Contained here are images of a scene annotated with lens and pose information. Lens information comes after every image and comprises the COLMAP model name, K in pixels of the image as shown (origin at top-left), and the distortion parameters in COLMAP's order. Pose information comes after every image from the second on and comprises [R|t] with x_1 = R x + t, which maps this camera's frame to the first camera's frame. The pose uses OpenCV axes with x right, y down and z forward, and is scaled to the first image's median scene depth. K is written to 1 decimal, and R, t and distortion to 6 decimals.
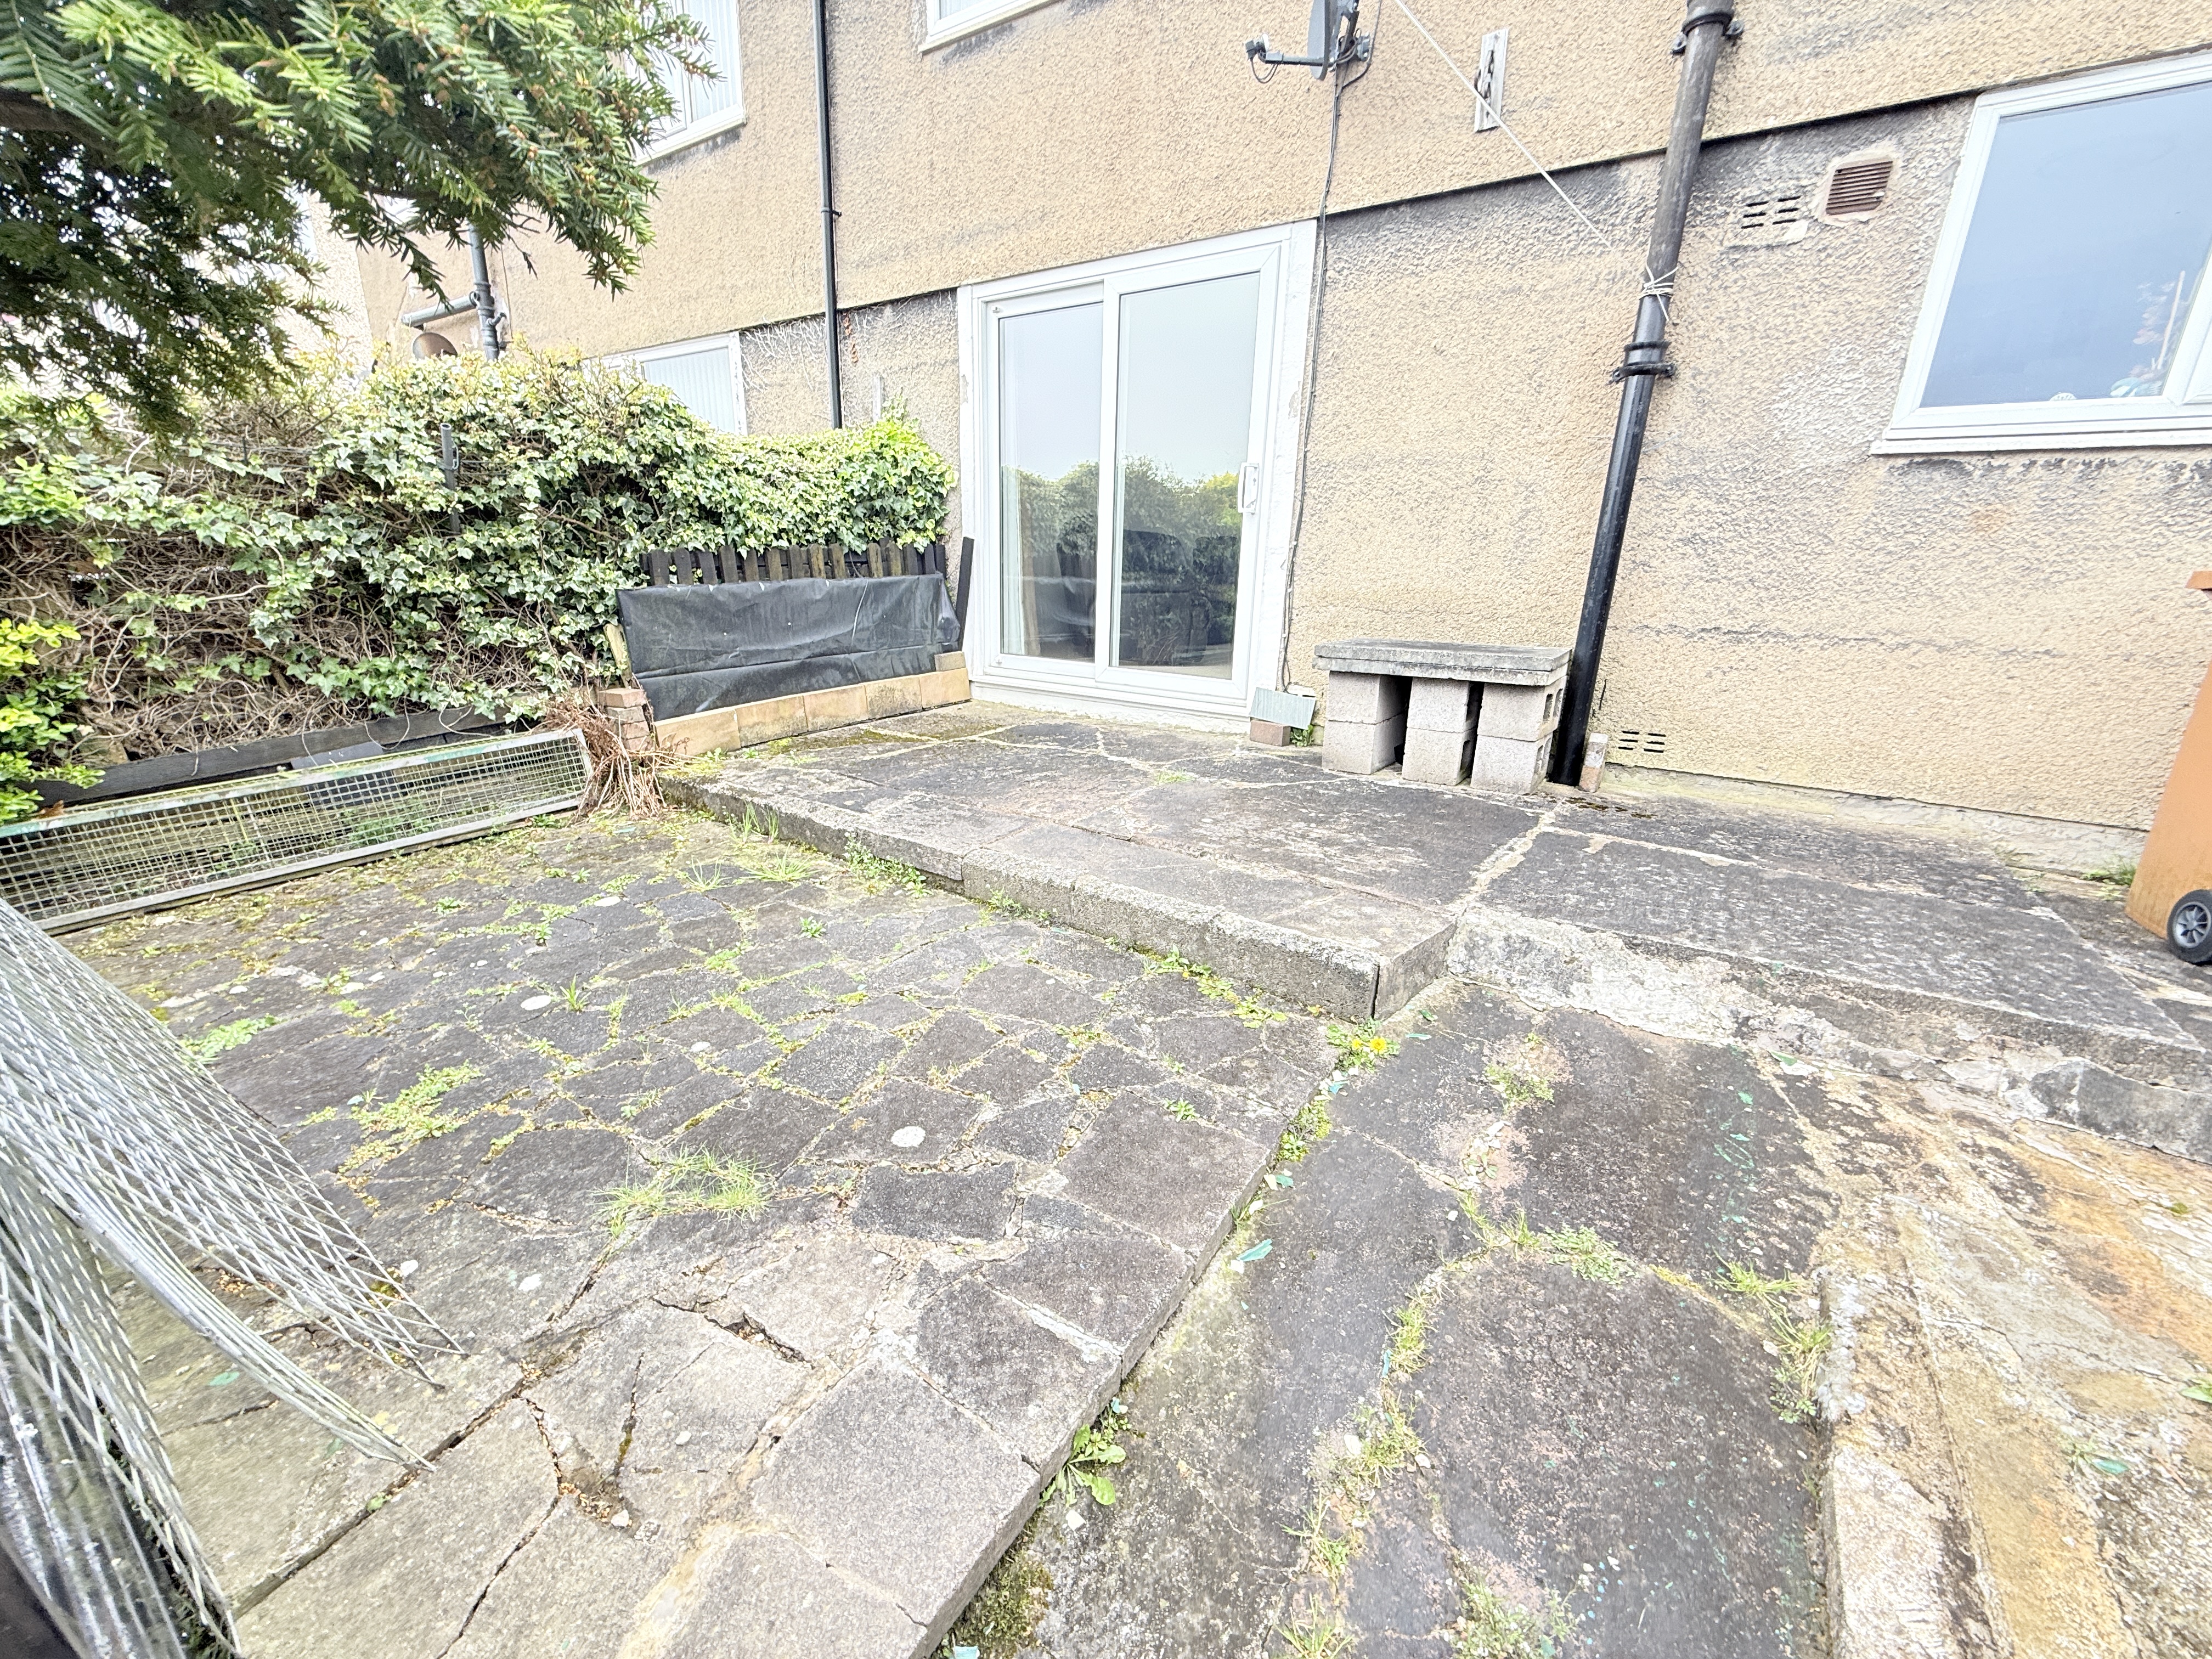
lens RADIAL K [[875.9, 0, 1097.2], [0, 875.9, 837.4], [0, 0, 1]] dist [-0.003525, -0.000213]
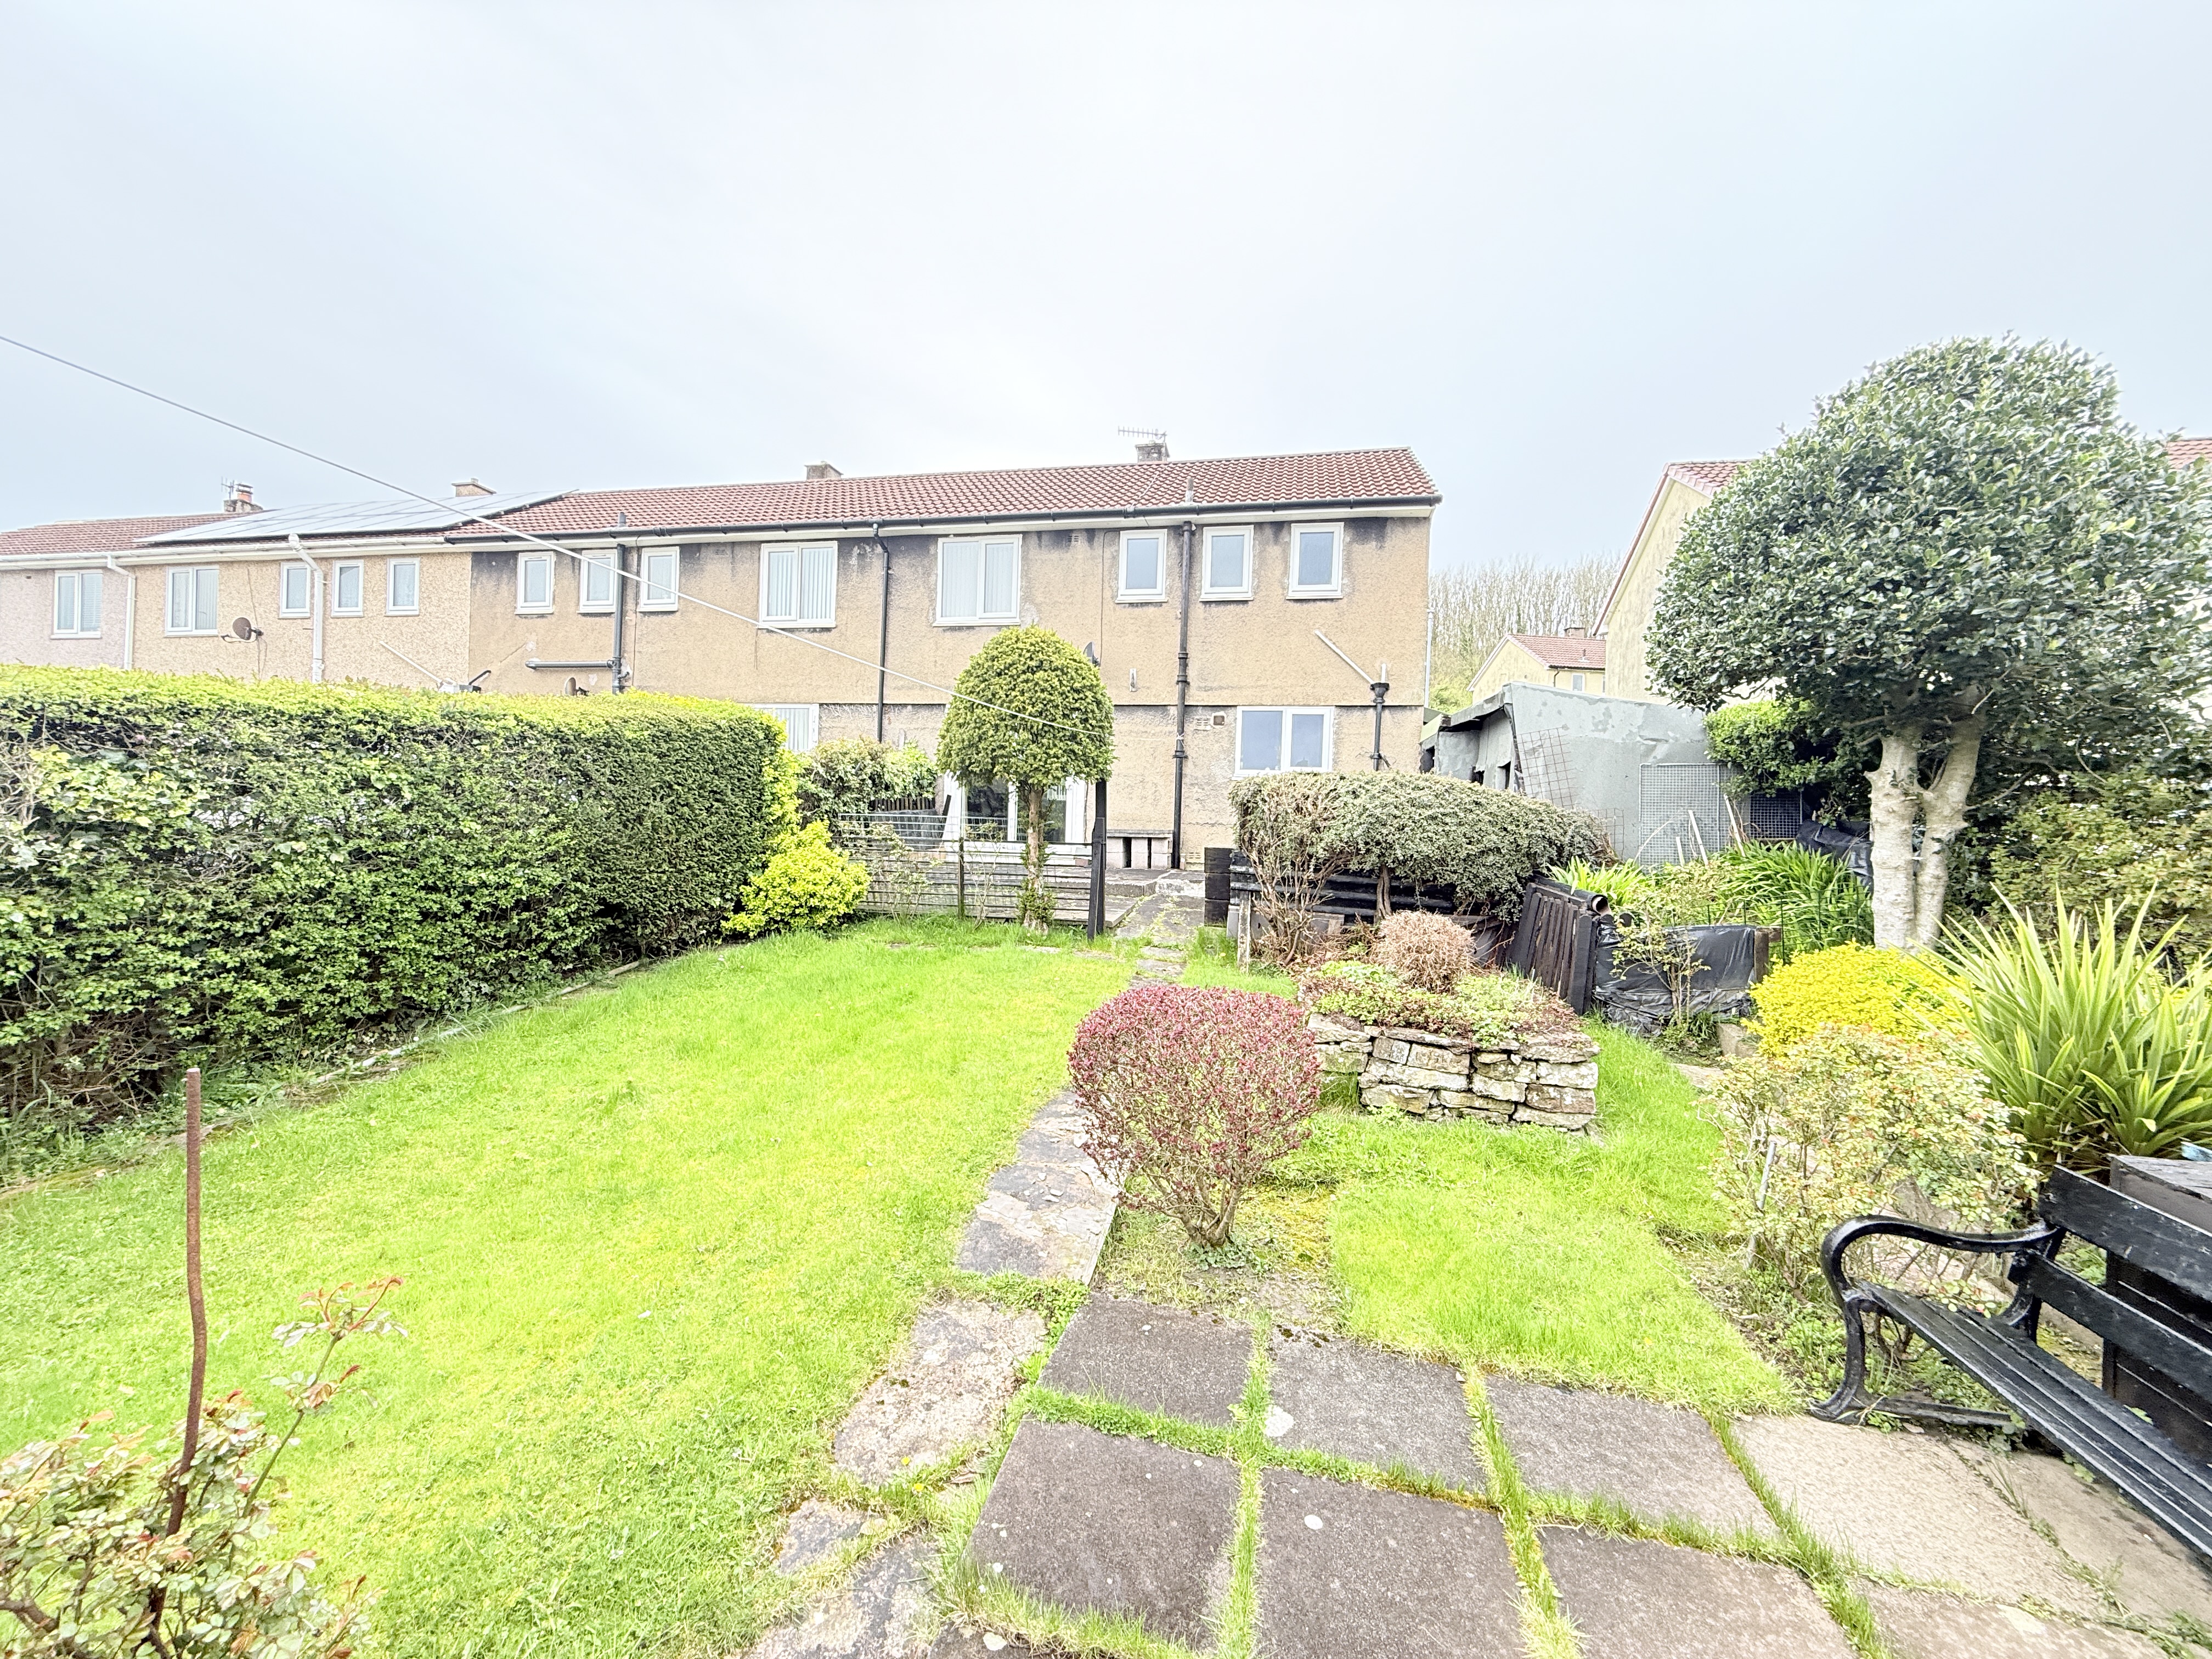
lens RADIAL K [[875.9, 0, 1102.9], [0, 875.9, 828.1], [0, 0, 1]] dist [-0.003525, -0.000213]
pose [[0.920986, -0.001838, 0.389591, -1.061790], [0.110884, 0.959868, -0.257600, 0.640821], [-0.373483, 0.280446, 0.884229, -1.963092]]
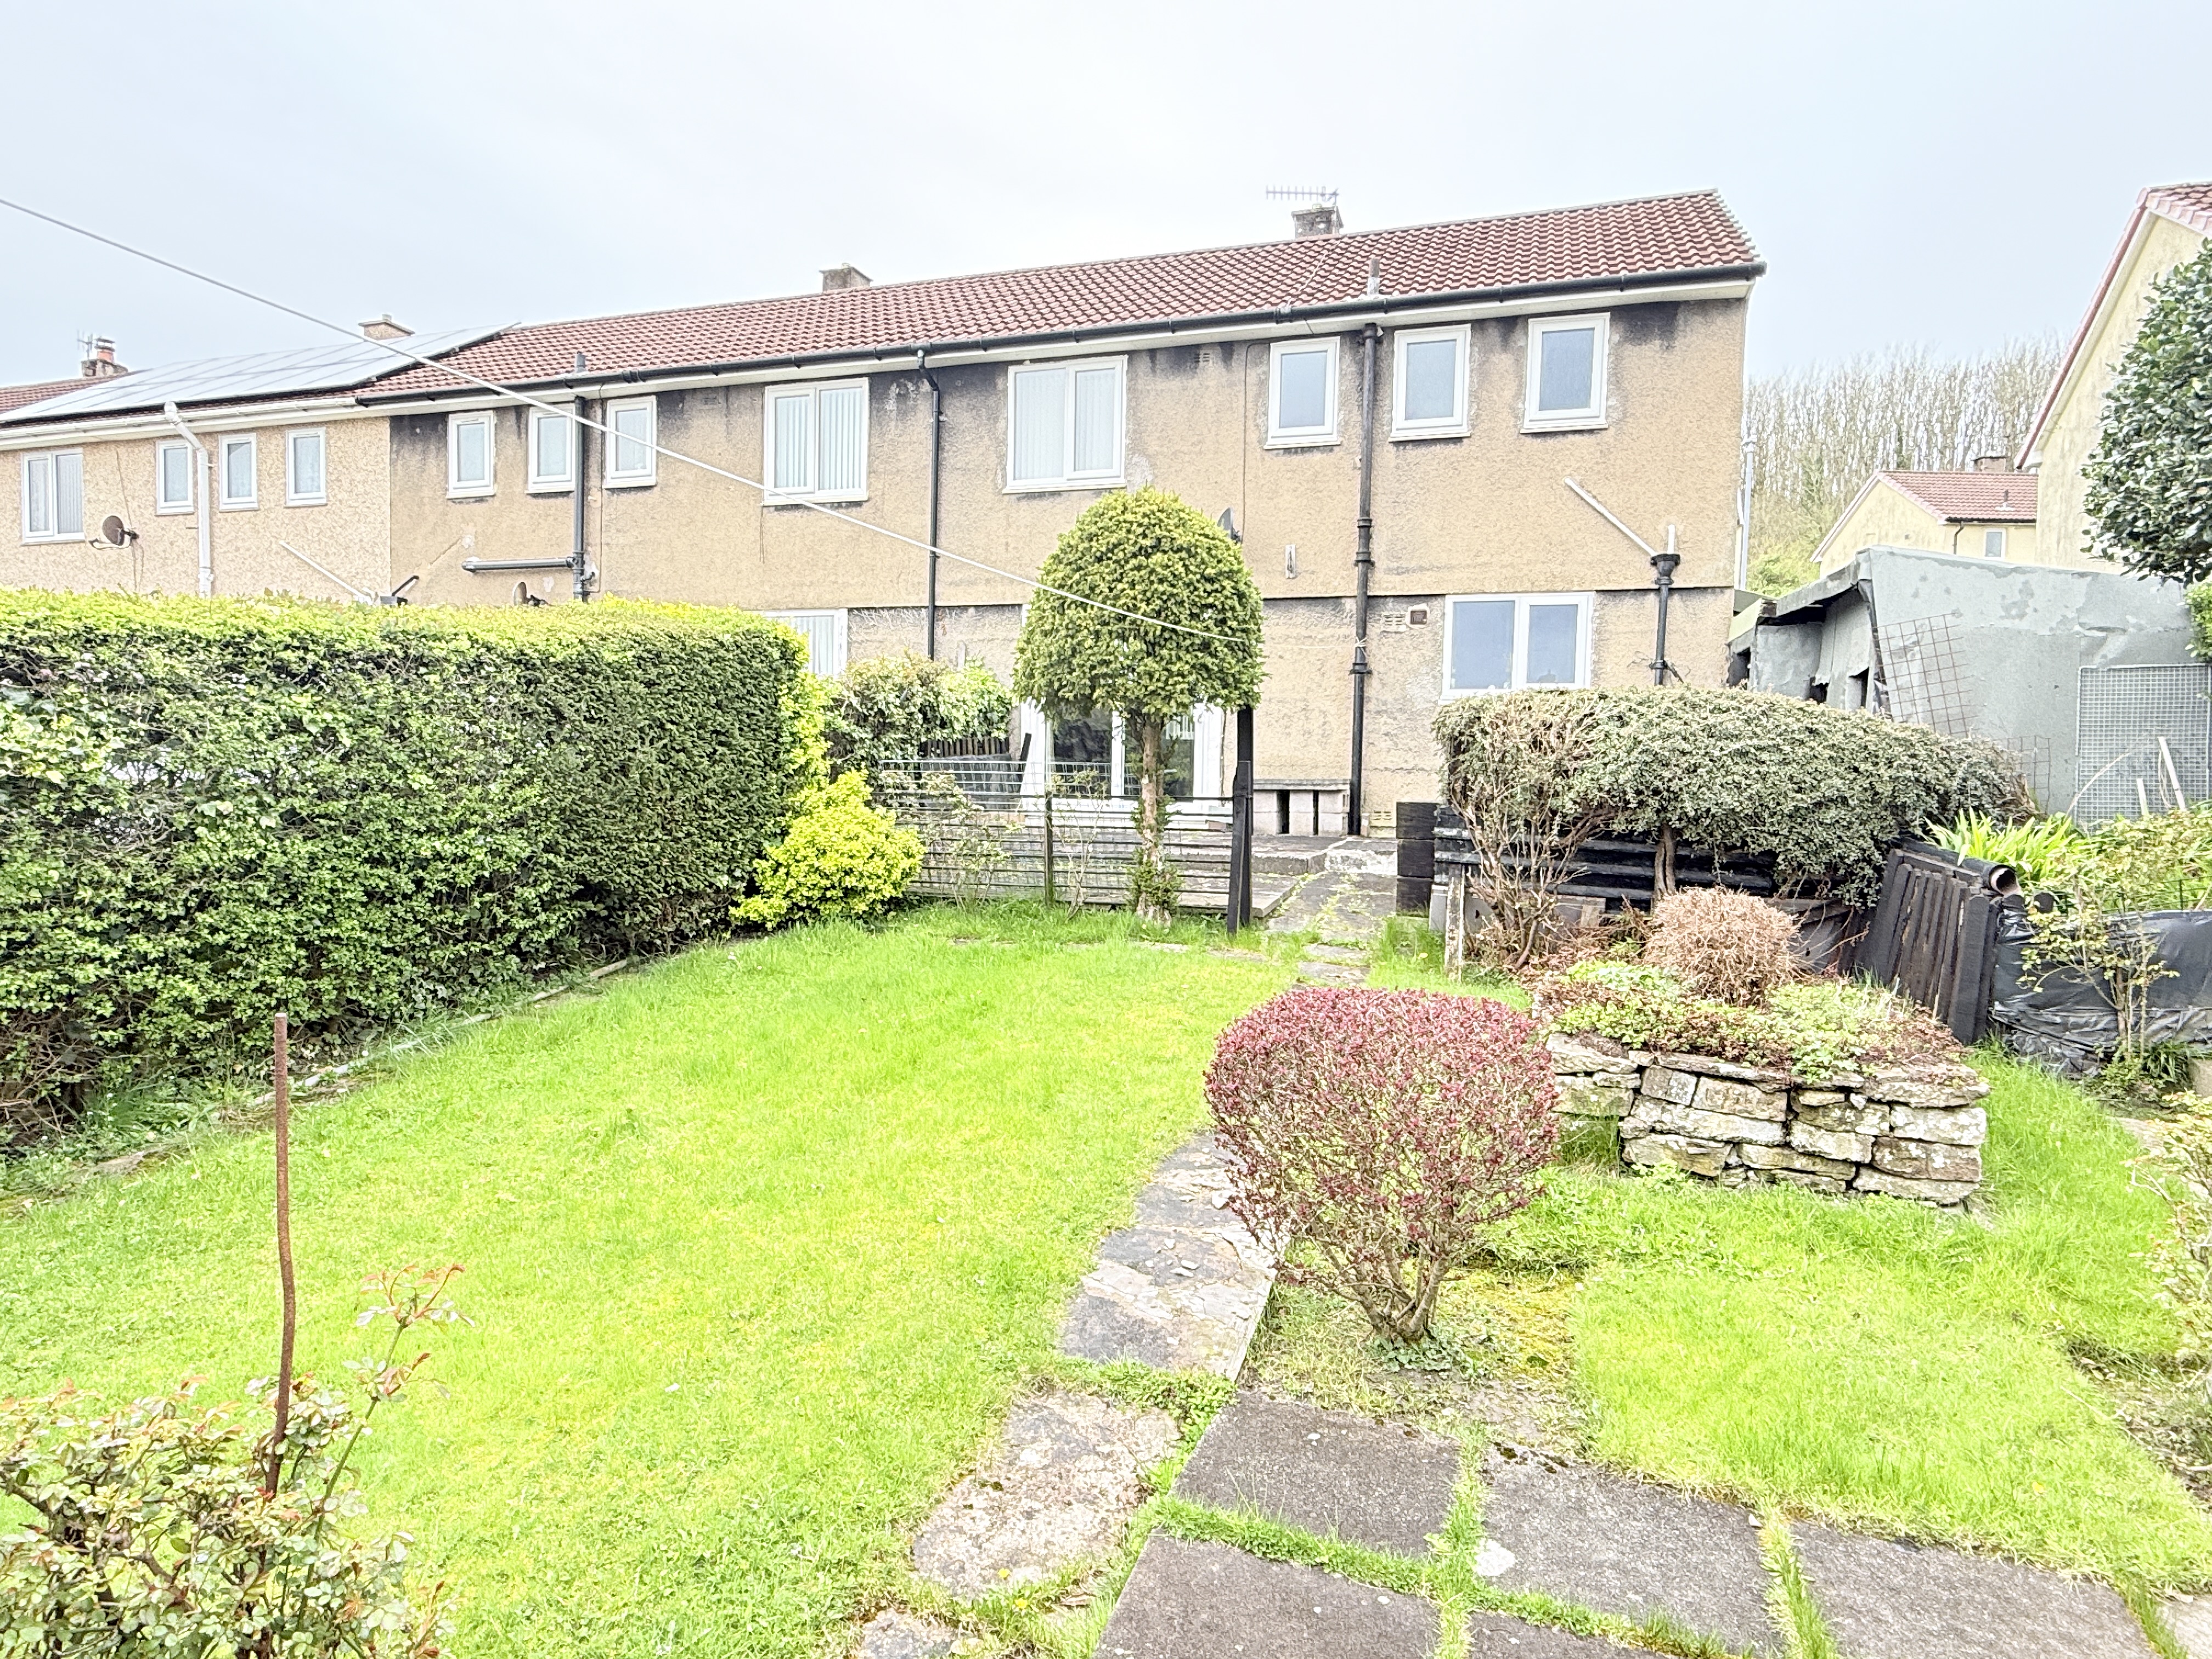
lens RADIAL K [[1275.3, 0, 1093.0], [0, 1275.3, 831.5], [0, 0, 1]] dist [-0.004046, 0.000431]
pose [[0.960868, -0.022871, 0.276060, -1.091686], [0.089869, 0.968419, -0.232570, 0.668853], [-0.262022, 0.248279, 0.932578, -2.019870]]
